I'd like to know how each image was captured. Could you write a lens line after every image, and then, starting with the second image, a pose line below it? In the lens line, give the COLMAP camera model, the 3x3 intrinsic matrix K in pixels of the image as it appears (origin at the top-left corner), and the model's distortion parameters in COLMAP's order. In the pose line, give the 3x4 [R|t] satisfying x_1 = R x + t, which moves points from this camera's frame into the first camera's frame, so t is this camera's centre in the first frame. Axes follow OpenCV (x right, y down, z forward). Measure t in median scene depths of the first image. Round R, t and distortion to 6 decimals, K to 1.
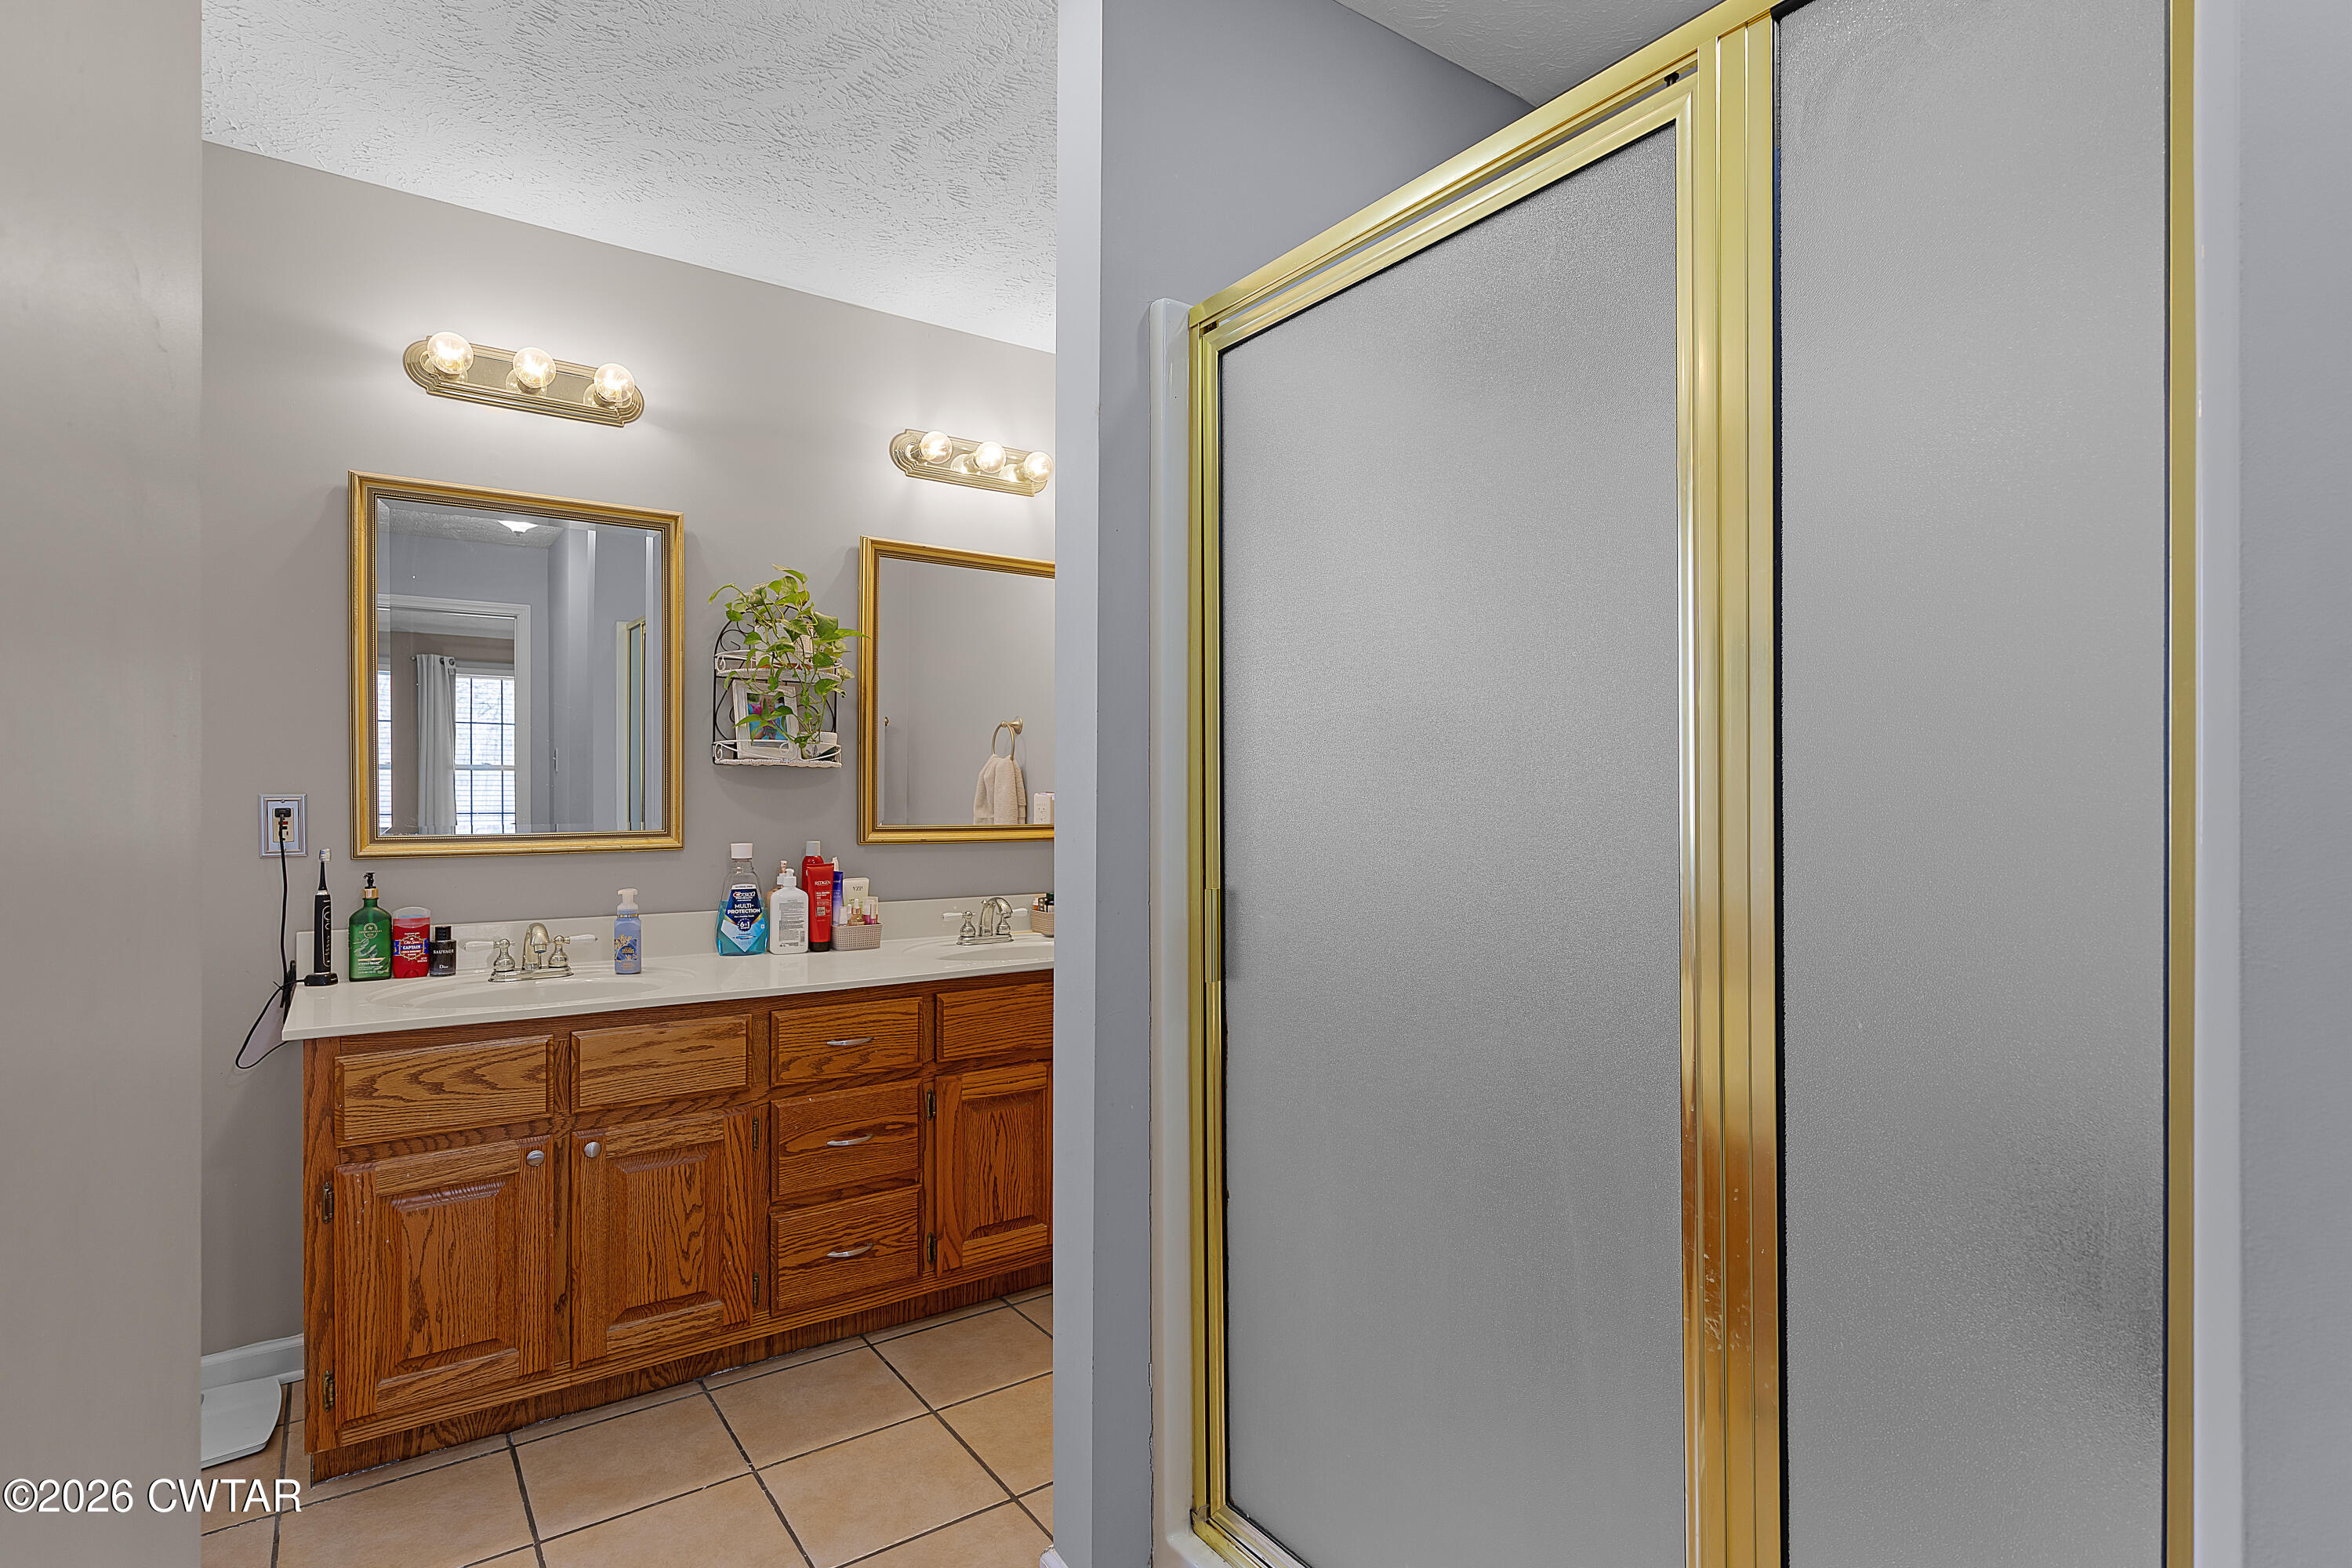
lens RADIAL K [[1180.7, 0, 1177.9], [0, 1180.7, 793.0], [0, 0, 1]] dist [0.001084, -0.002024]
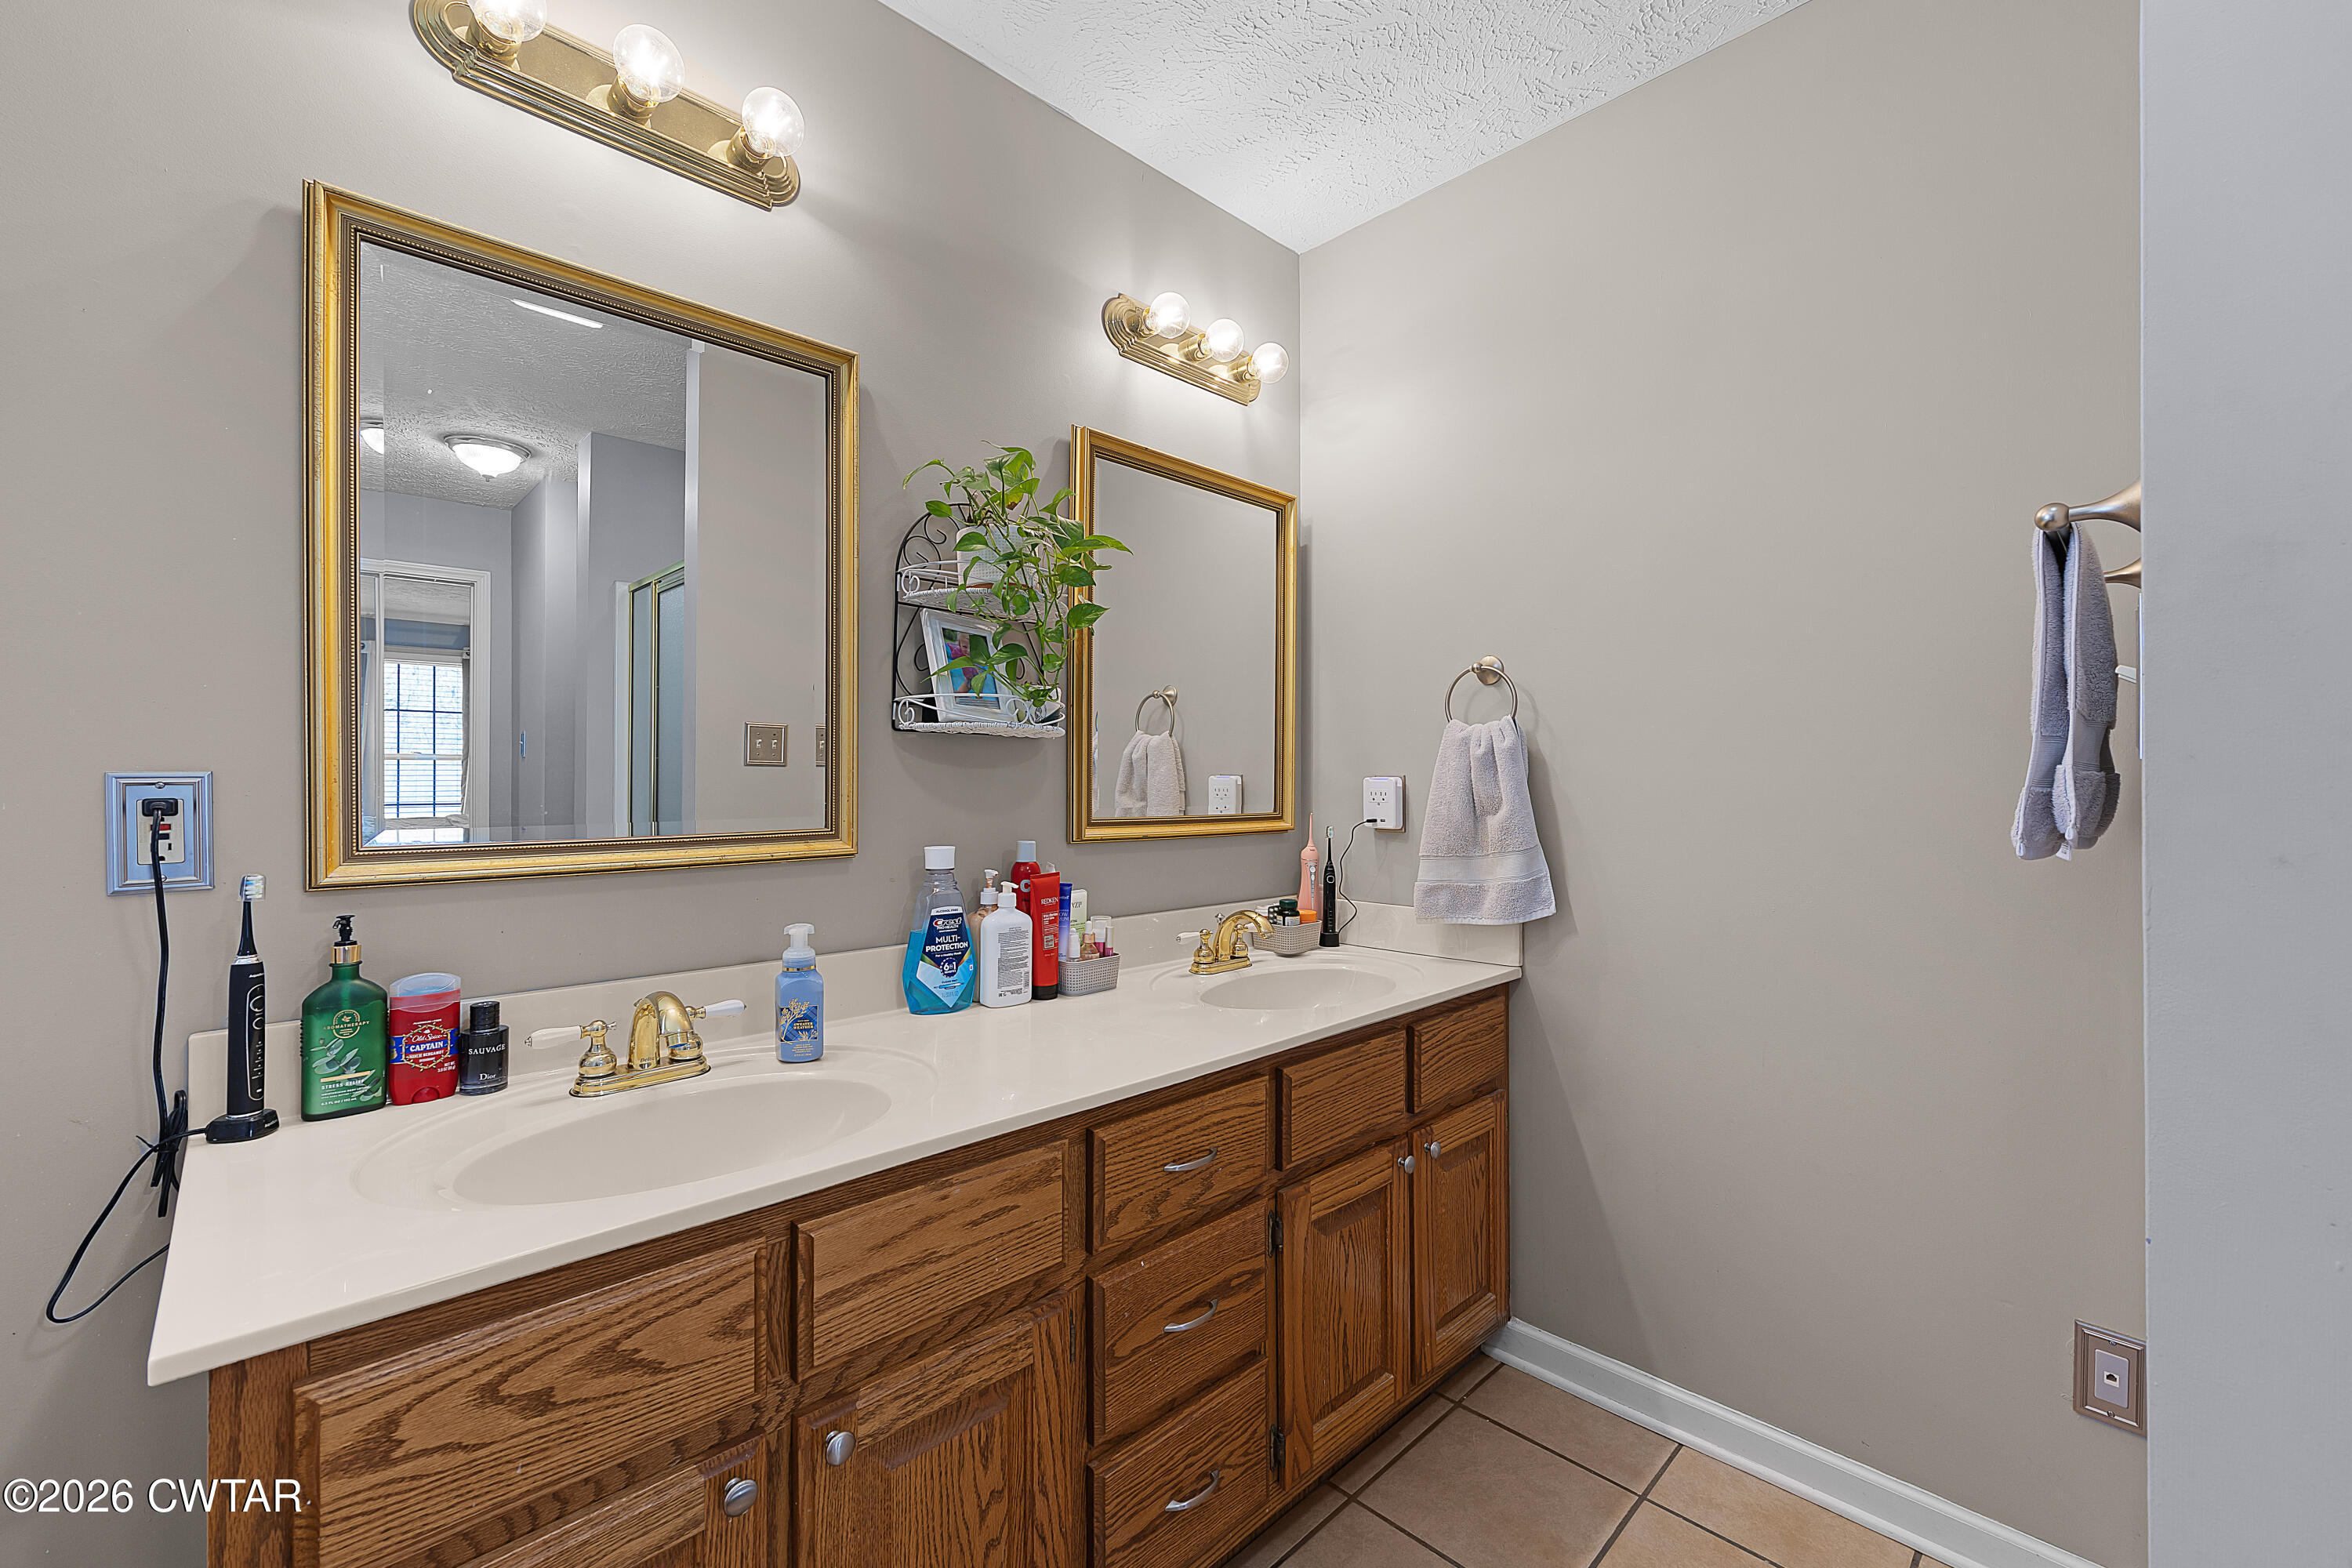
lens RADIAL K [[957.9, 0, 1176.1], [0, 957.9, 775.3], [0, 0, 1]] dist [-0.001871, -0.000184]
pose [[0.986975, -0.002469, 0.160854, -0.365154], [0.003962, 0.999952, -0.008960, 0.007899], [-0.160824, 0.009480, 0.986938, 0.487375]]
